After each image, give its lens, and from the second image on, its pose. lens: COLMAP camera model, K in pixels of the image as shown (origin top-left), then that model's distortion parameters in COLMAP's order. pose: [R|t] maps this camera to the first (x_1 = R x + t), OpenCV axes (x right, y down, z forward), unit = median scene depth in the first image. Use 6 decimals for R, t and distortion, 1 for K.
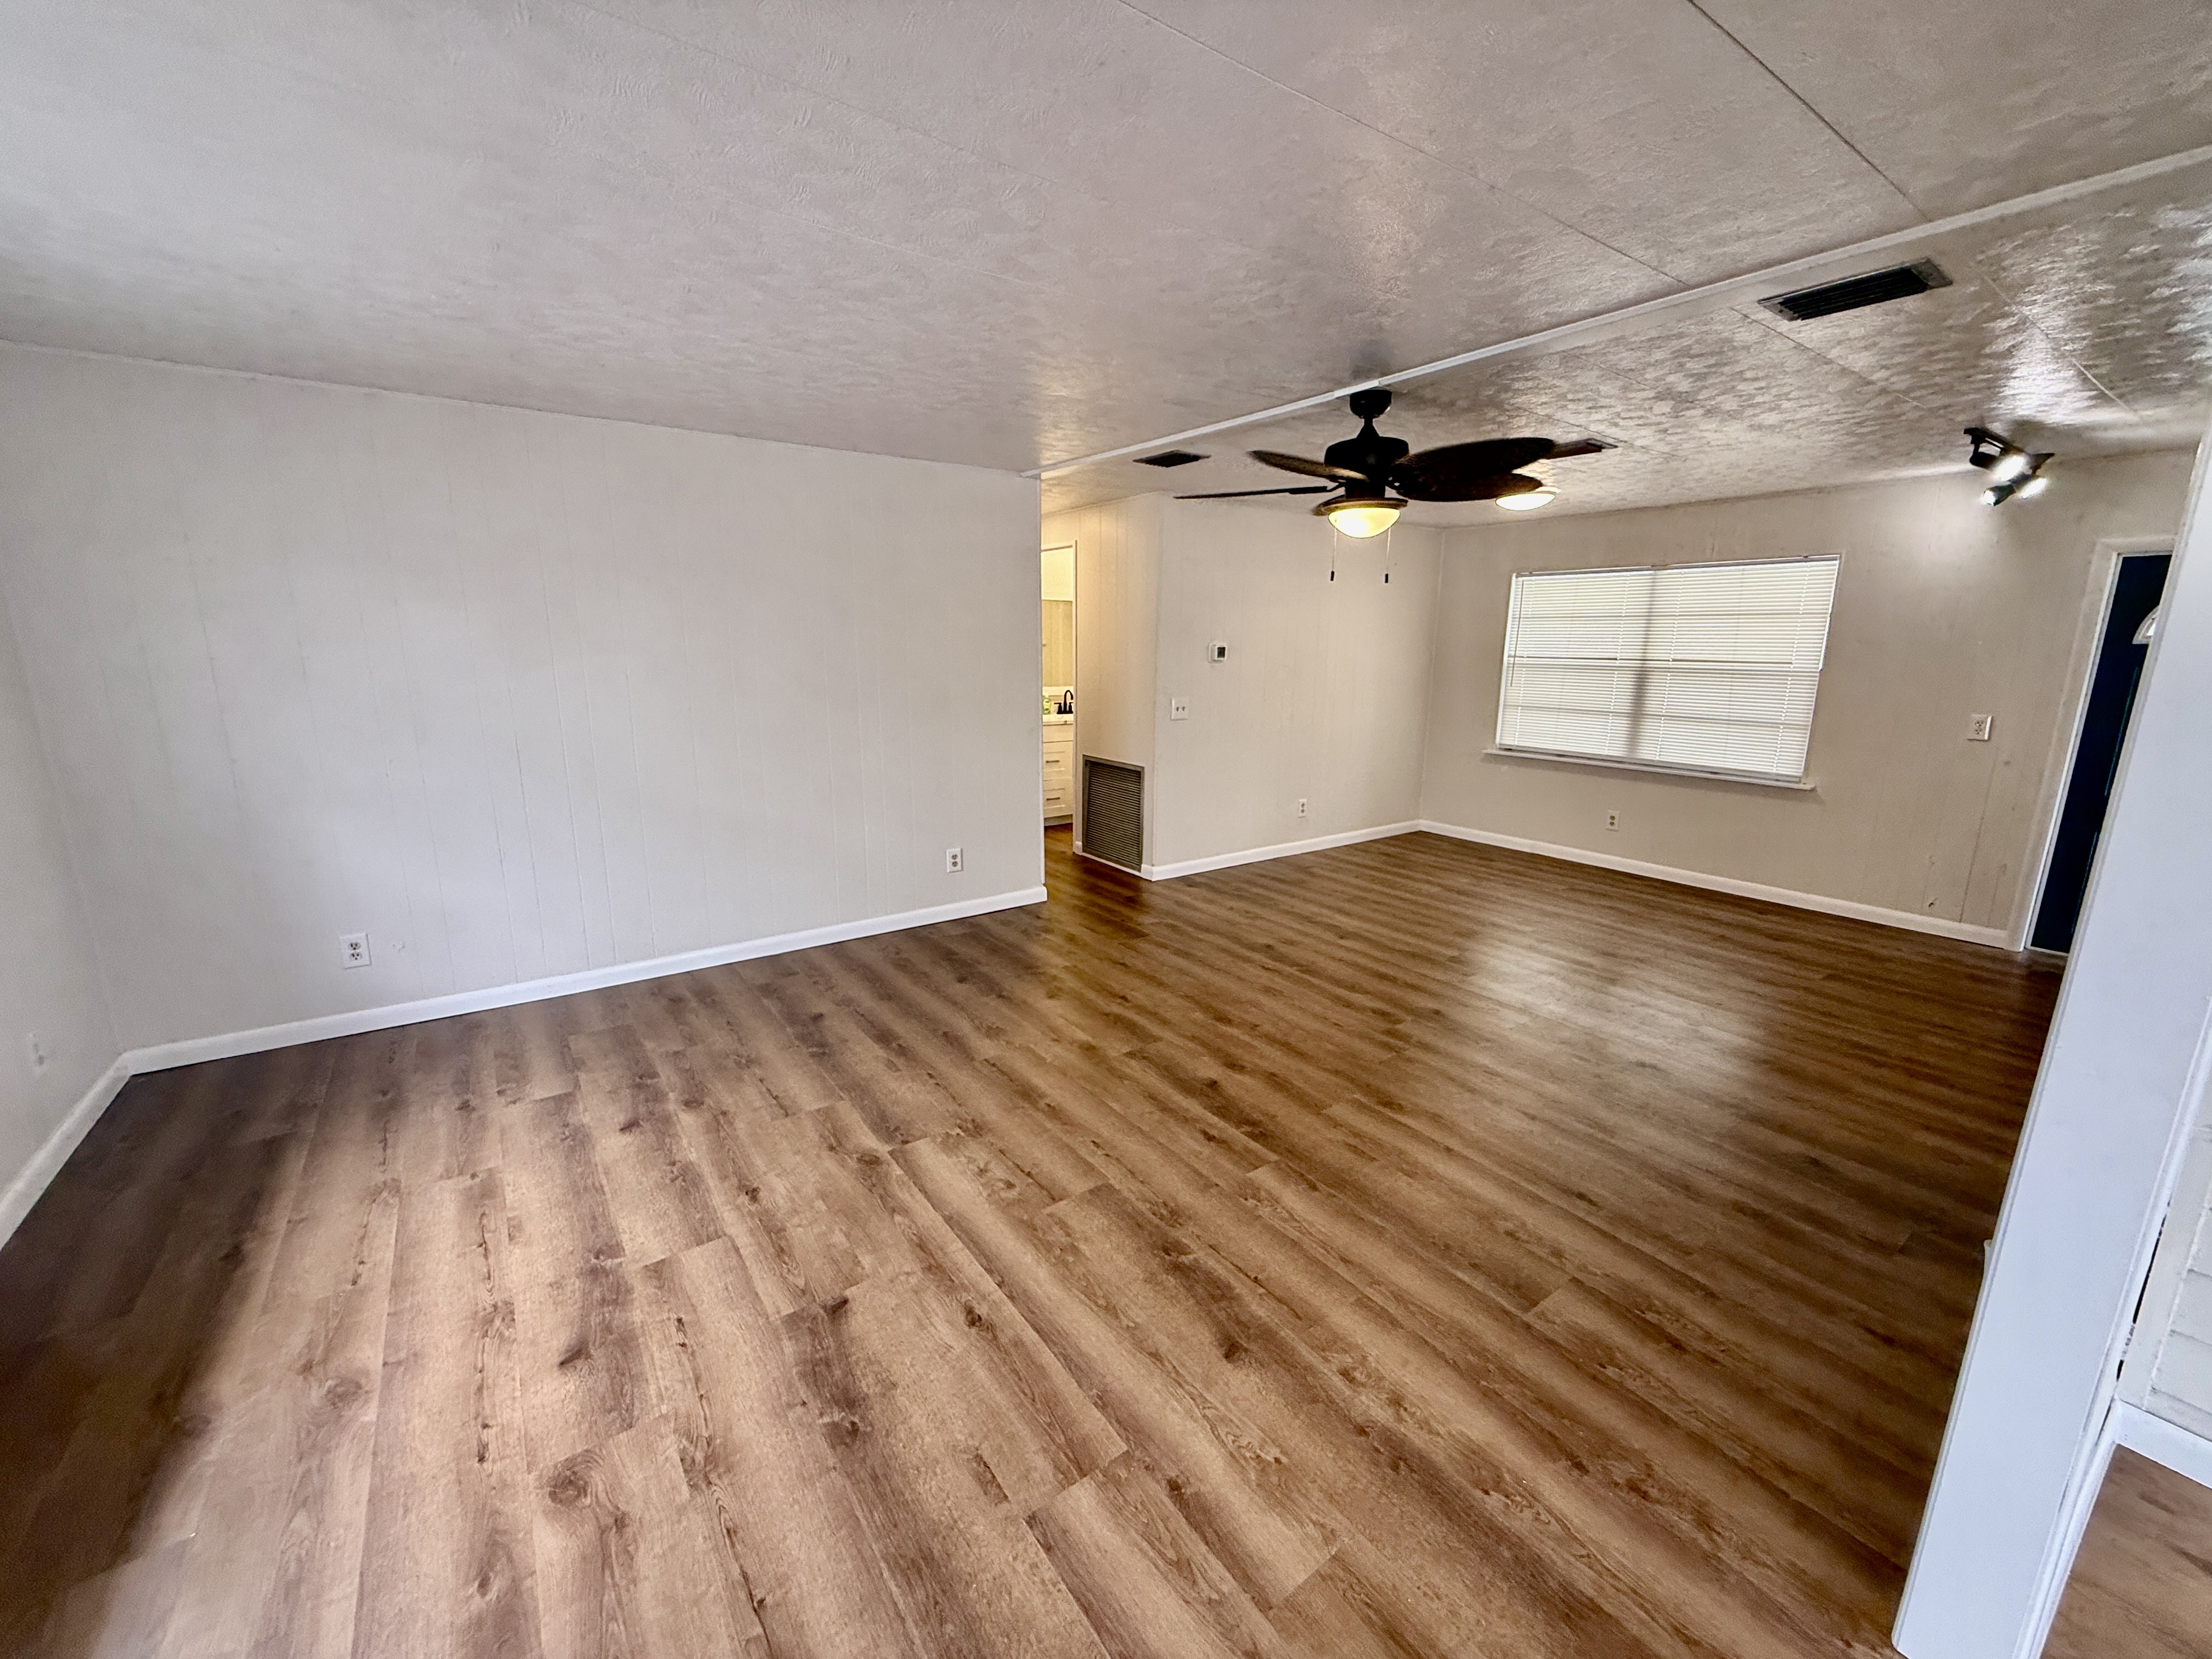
lens RADIAL K [[884.9, 0, 1110.8], [0, 884.9, 823.8], [0, 0, 1]] dist [0.000609, -0.000179]
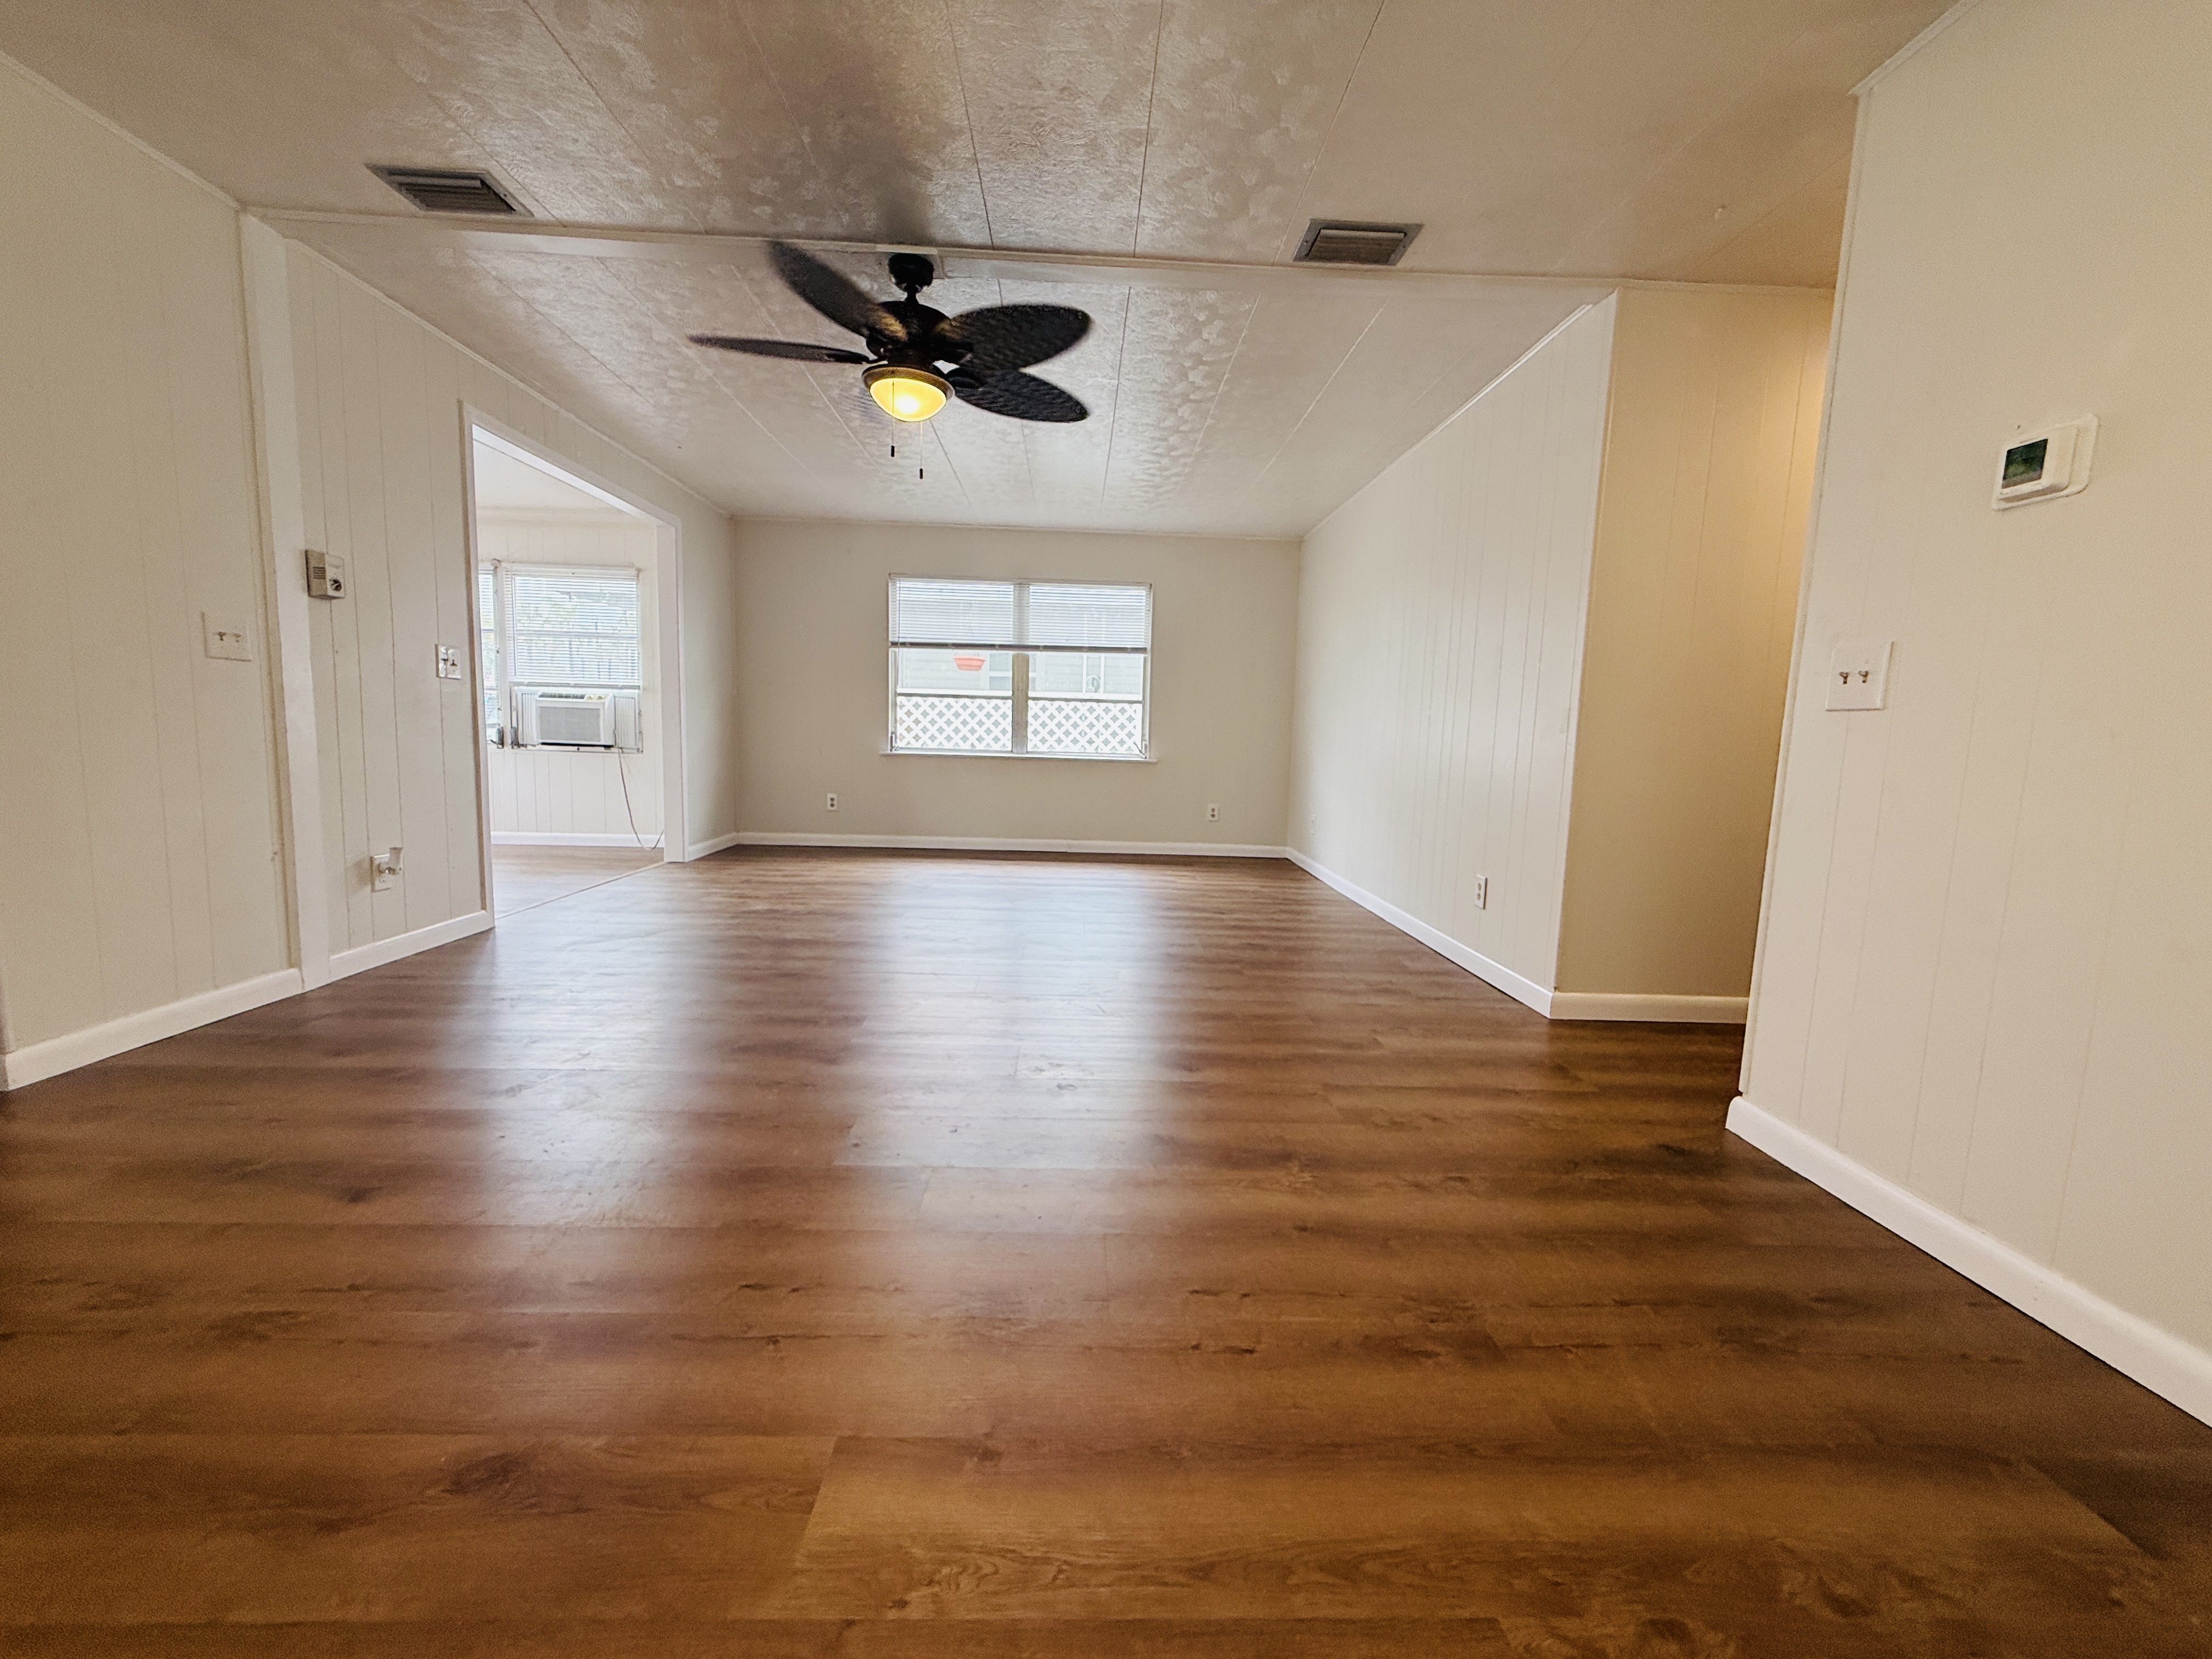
lens RADIAL K [[884.9, 0, 1105.1], [0, 884.9, 833.0], [0, 0, 1]] dist [0.000609, -0.000179]
pose [[-0.556482, 0.068436, -0.828037, 0.992341], [-0.209150, 0.952972, 0.219321, -0.166841], [0.804105, 0.295232, -0.515998, 1.830994]]
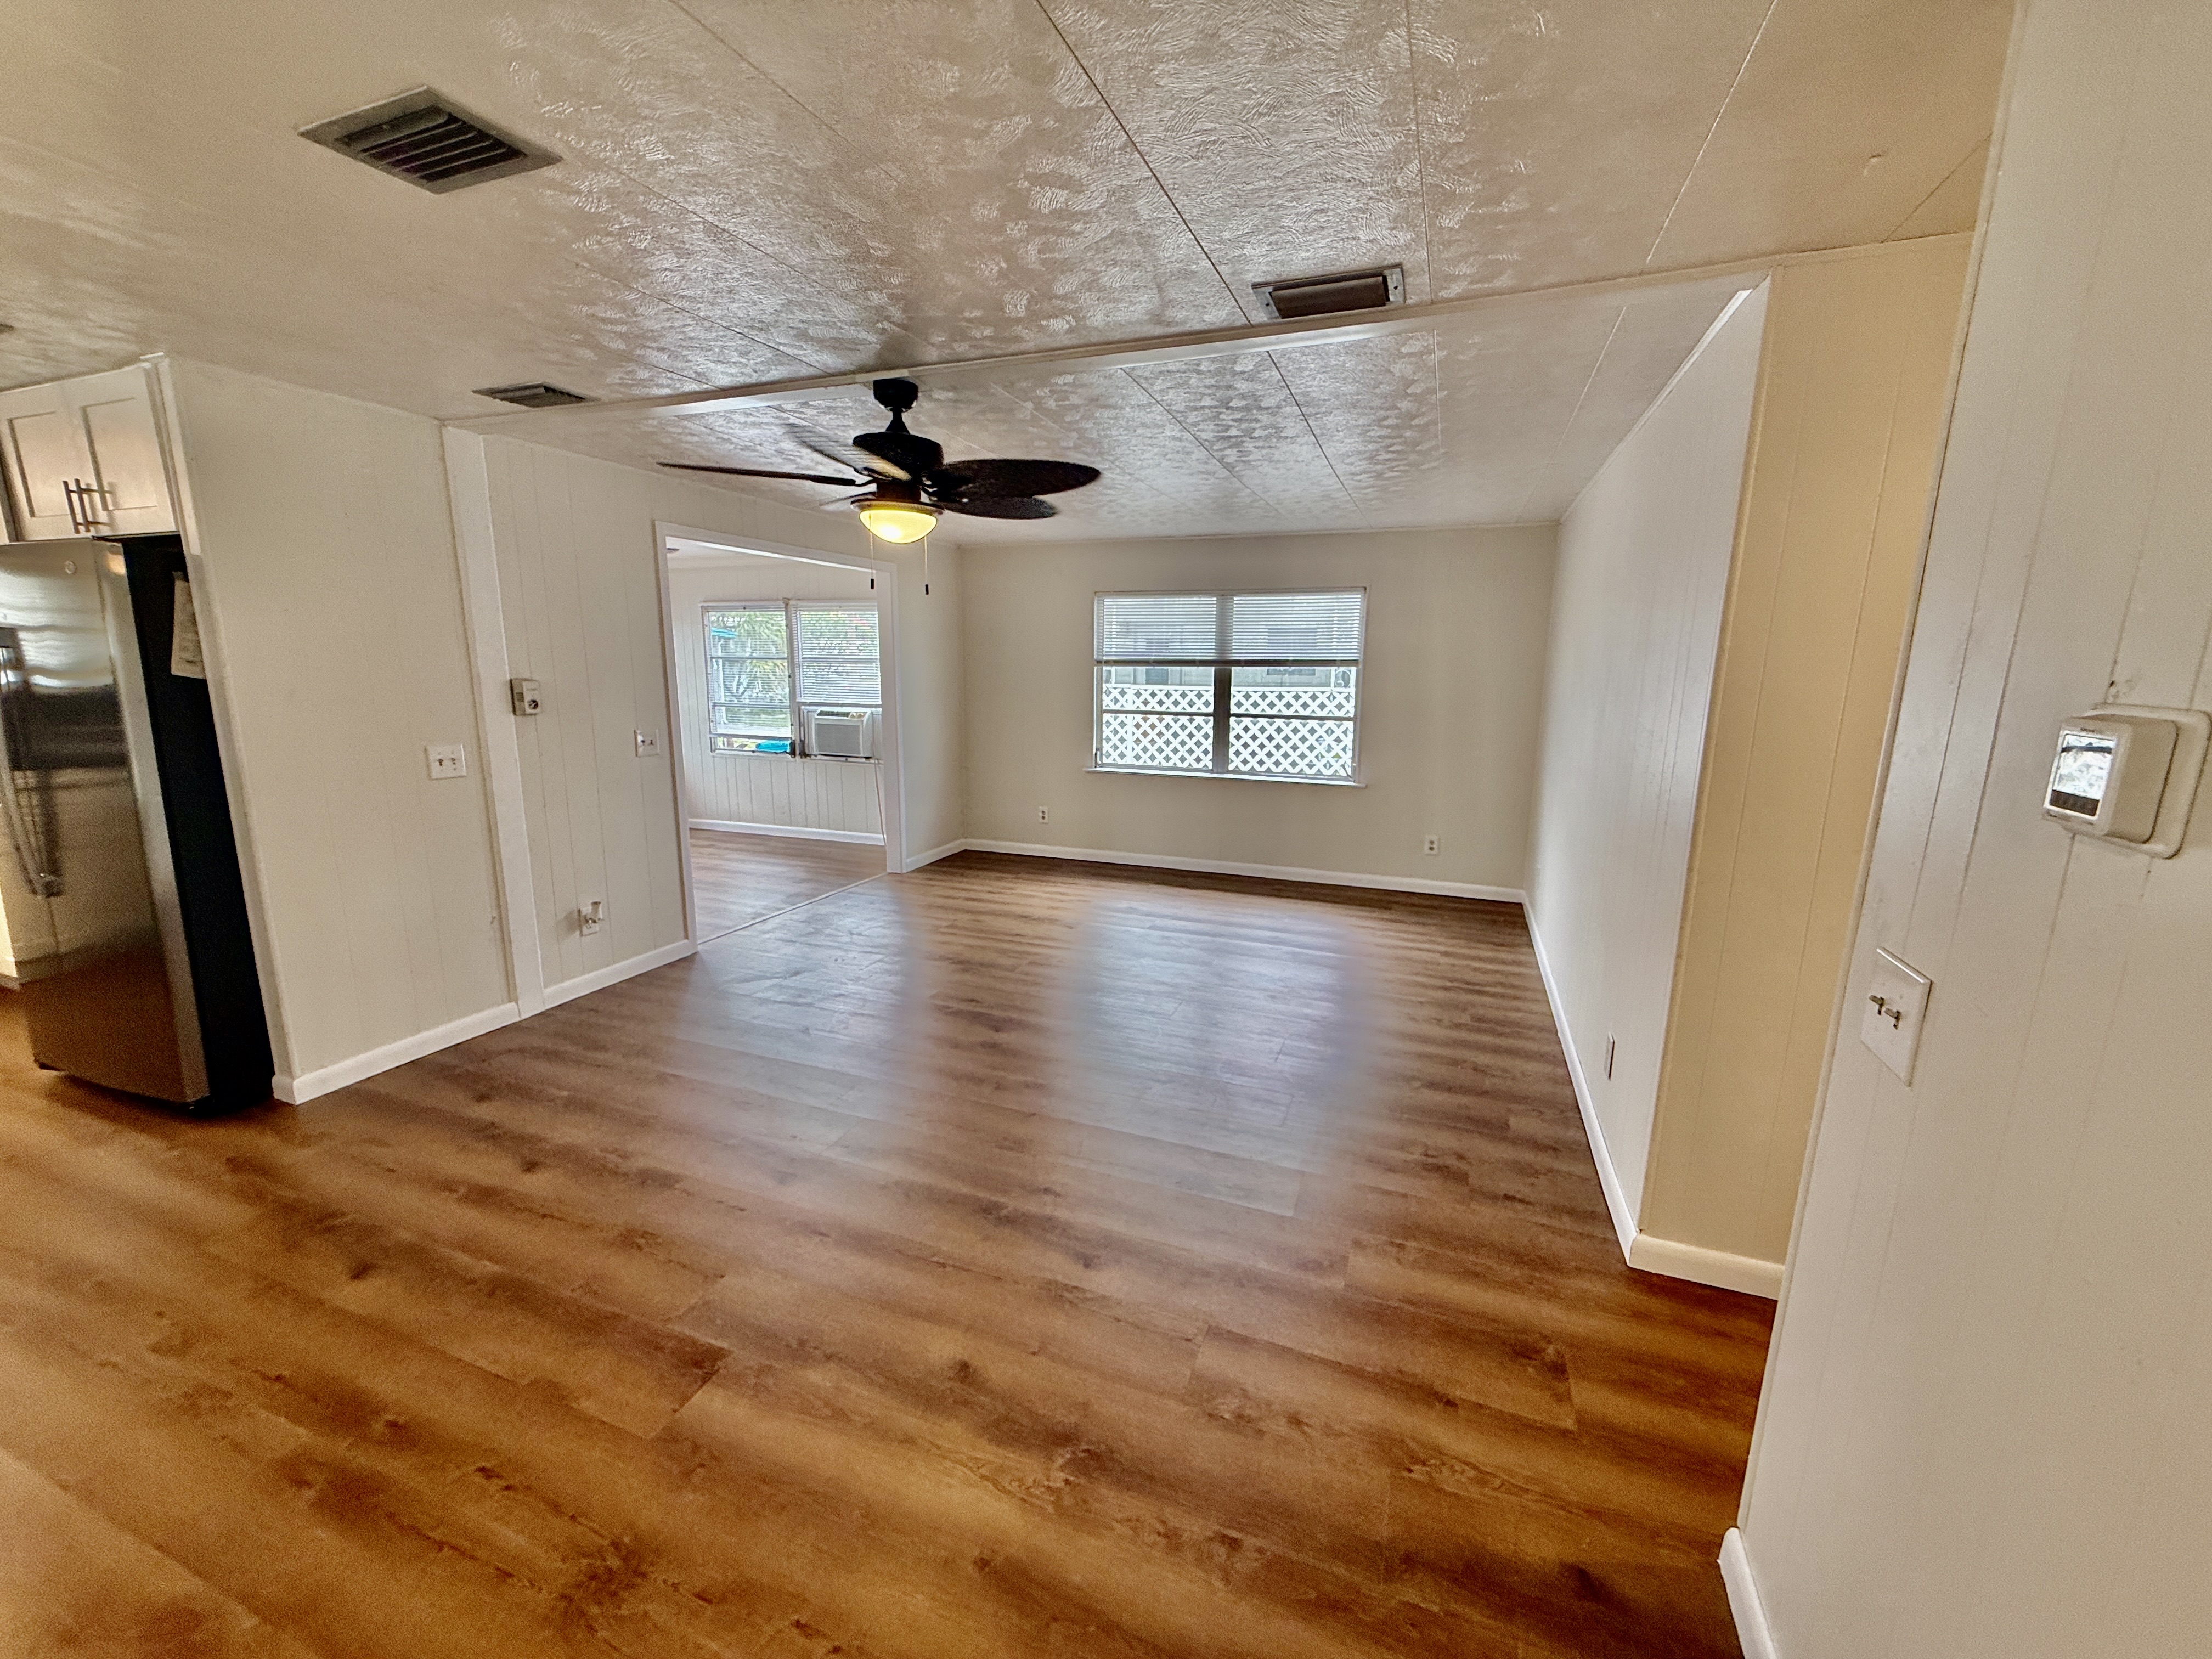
lens RADIAL K [[884.9, 0, 1105.2], [0, 884.9, 830.7], [0, 0, 1]] dist [0.000609, -0.000179]
pose [[-0.837695, 0.085496, -0.539405, 0.646378], [-0.132223, 0.926539, 0.352198, -0.413881], [0.529891, 0.366356, -0.764852, 1.990756]]
